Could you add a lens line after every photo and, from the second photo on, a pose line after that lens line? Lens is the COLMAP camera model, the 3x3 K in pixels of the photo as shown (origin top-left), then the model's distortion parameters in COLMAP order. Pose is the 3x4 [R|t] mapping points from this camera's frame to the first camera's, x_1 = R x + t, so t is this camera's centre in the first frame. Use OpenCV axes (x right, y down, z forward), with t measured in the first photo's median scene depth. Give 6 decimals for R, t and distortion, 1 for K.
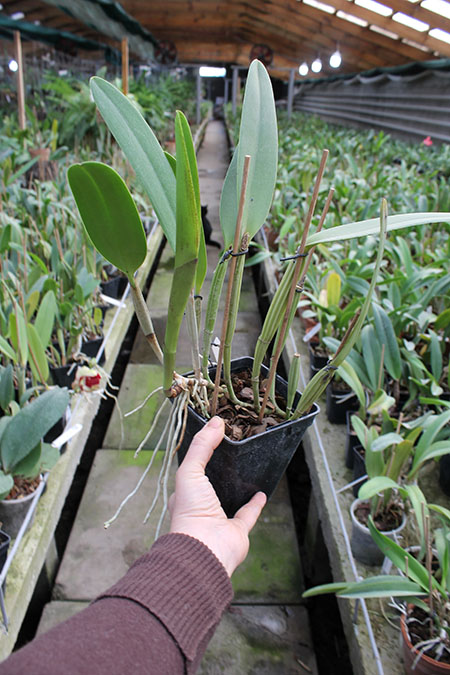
lens RADIAL K [[557.8, 0, 226.6], [0, 557.8, 336.4], [0, 0, 1]] dist [0.002476, -0.000240]
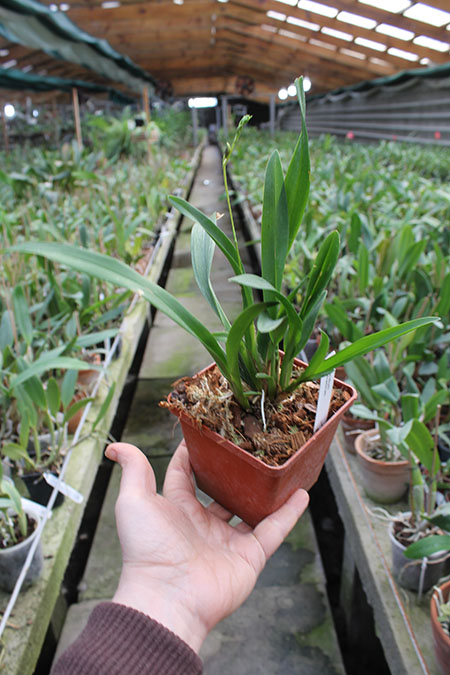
lens RADIAL K [[557.8, 0, 223.5], [0, 557.8, 338.8], [0, 0, 1]] dist [0.002476, -0.000240]
pose [[0.996773, -0.076764, -0.023458, 0.003749], [0.075786, 0.996319, -0.040073, 0.072311], [0.026448, 0.038166, 0.998921, -0.155333]]
